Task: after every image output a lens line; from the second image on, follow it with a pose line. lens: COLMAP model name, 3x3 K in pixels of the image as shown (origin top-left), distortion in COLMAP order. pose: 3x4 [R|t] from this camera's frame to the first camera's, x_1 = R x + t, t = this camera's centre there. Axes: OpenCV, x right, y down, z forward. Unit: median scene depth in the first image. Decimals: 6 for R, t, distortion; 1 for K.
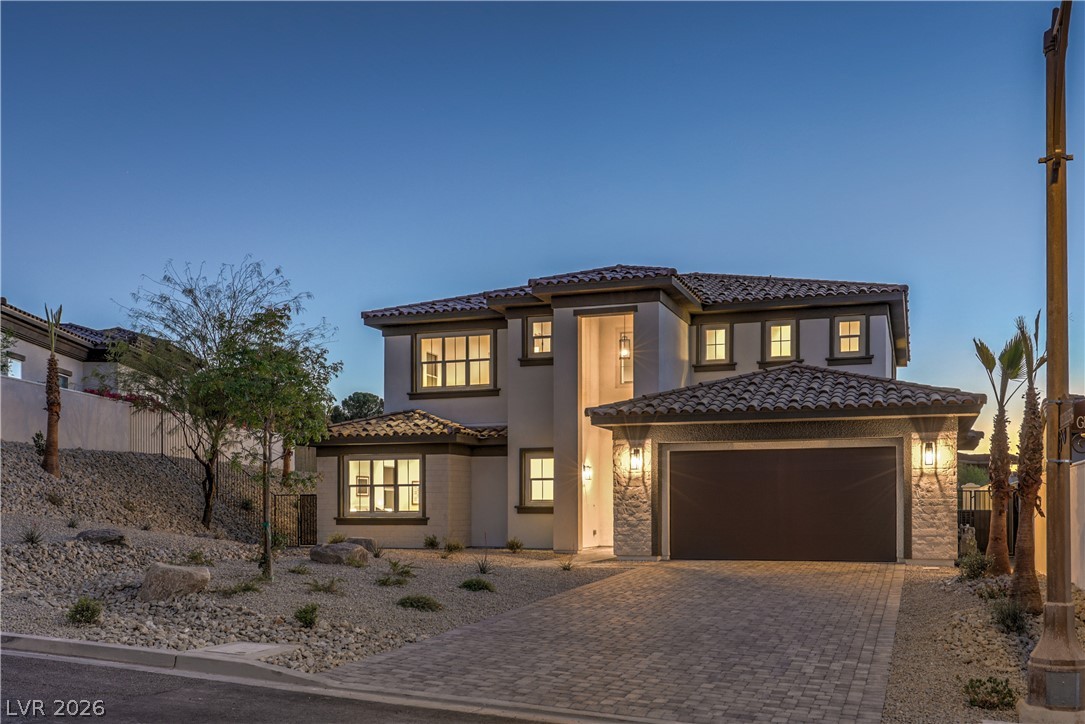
lens RADIAL K [[1089.5, 0, 542.4], [0, 1089.5, 362.8], [0, 0, 1]] dist [-0.009660, 0.000000]
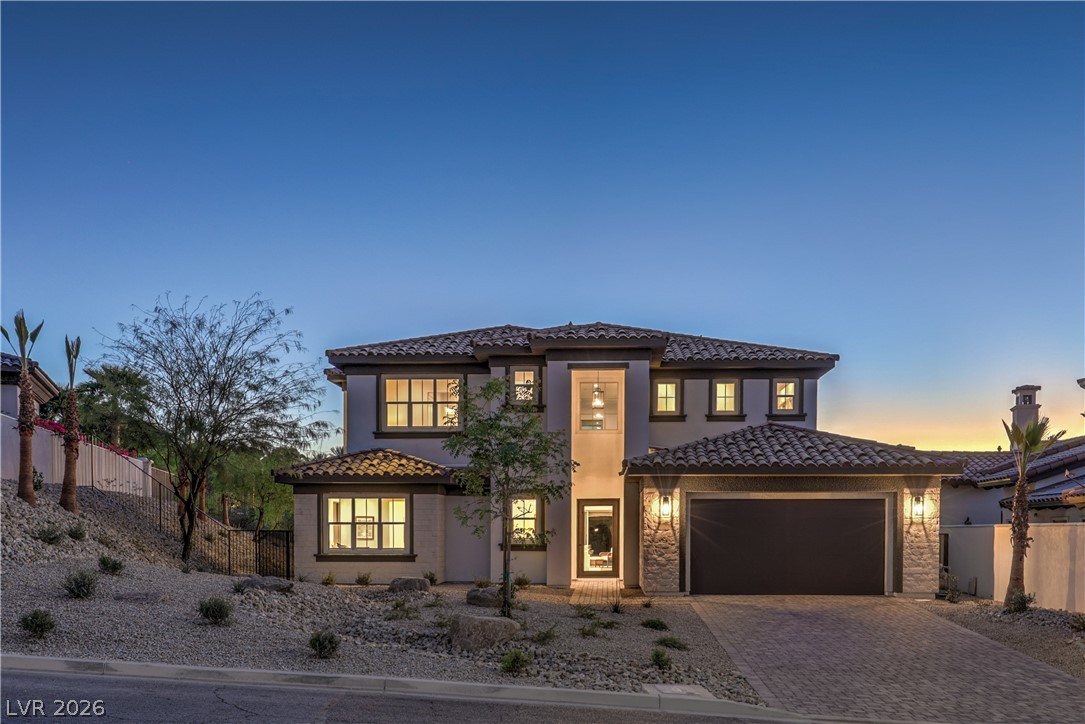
lens RADIAL K [[1089.5, 0, 560.9], [0, 1089.5, 409.0], [0, 0, 1]] dist [-0.009660, 0.000000]
pose [[0.958711, 0.034440, 0.282290, -0.272155], [-0.041262, 0.998982, 0.018253, -0.022086], [-0.281373, -0.029147, 0.959156, -0.035029]]
